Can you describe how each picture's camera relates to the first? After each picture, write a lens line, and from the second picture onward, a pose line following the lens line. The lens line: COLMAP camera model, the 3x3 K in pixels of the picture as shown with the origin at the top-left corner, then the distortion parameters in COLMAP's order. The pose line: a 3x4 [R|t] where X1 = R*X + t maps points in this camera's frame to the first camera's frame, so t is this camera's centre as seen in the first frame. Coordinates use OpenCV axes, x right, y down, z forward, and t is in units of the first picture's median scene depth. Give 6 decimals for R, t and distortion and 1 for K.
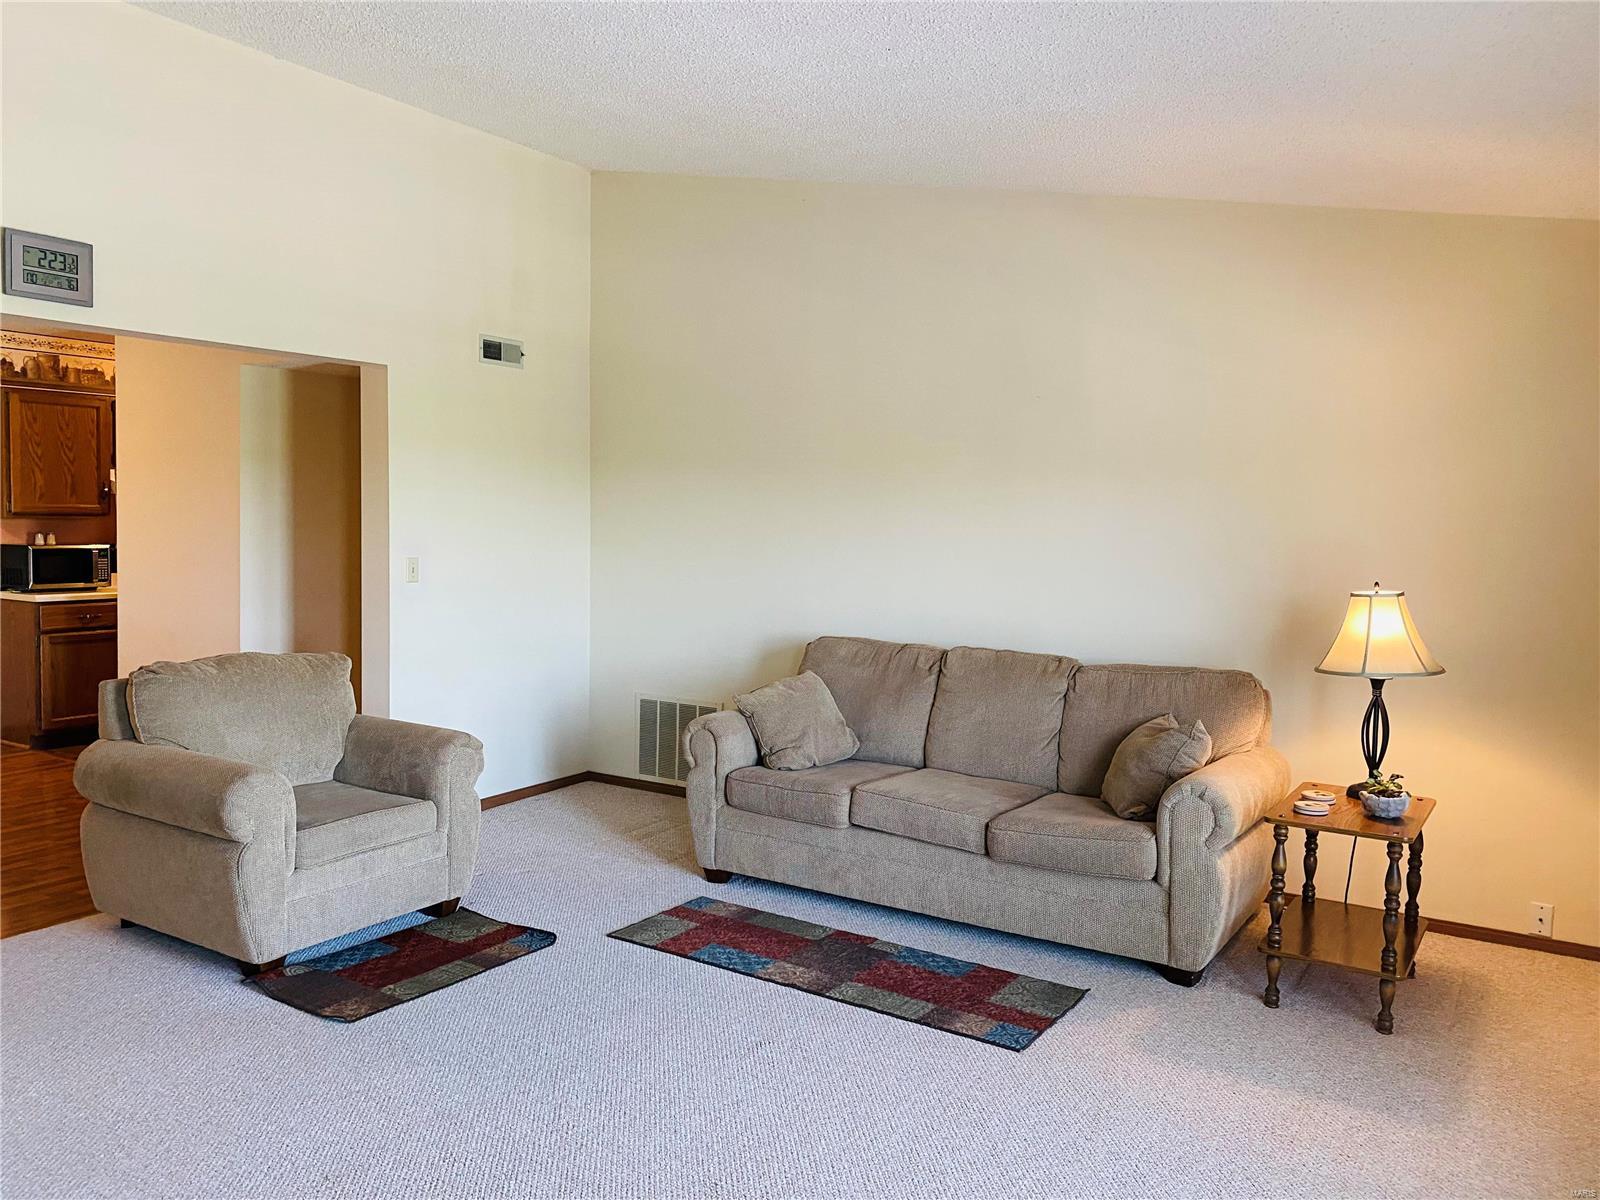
lens RADIAL K [[1224.2, 0, 800.0], [0, 1224.2, 600.0], [0, 0, 1]] dist [0.002031, -0.007476]
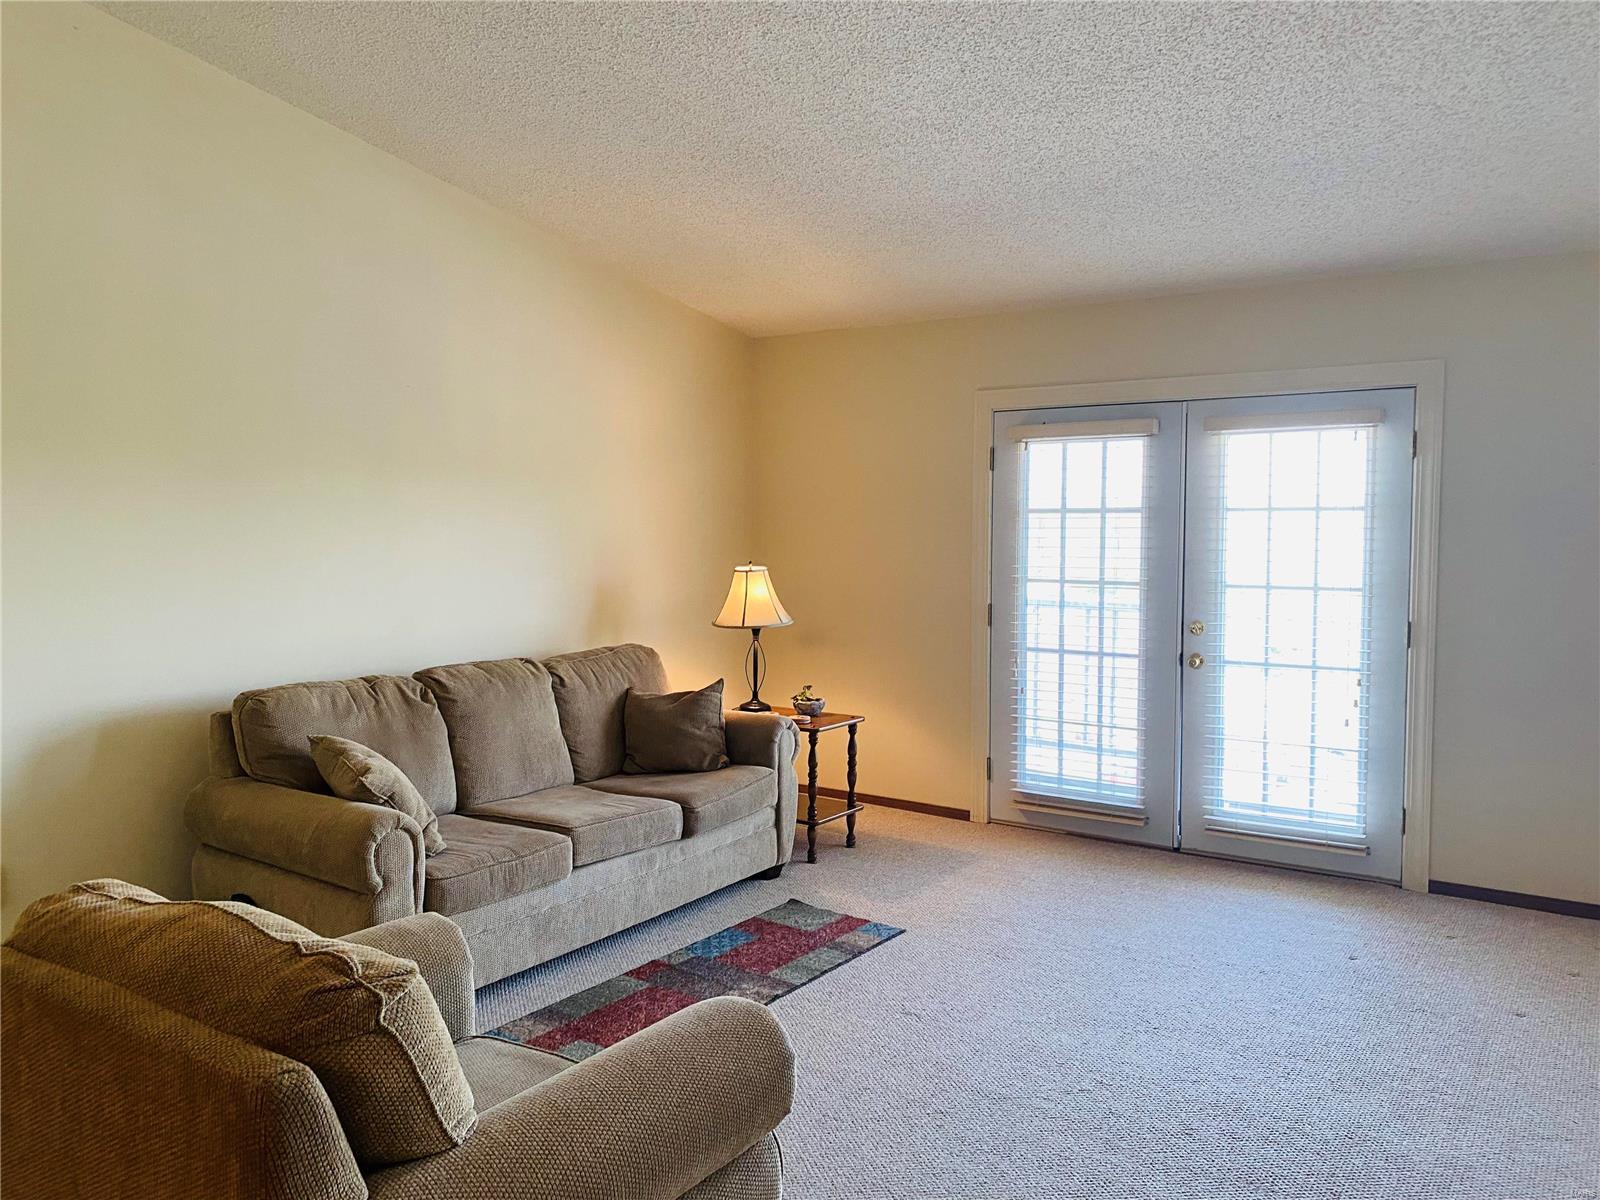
lens RADIAL K [[1224.2, 0, 800.0], [0, 1224.2, 600.0], [0, 0, 1]] dist [0.002031, -0.007476]
pose [[0.022012, -0.090740, 0.995631, -0.930804], [0.067216, 0.993754, 0.089083, -0.090467], [-0.997496, 0.064962, 0.027974, 0.894206]]
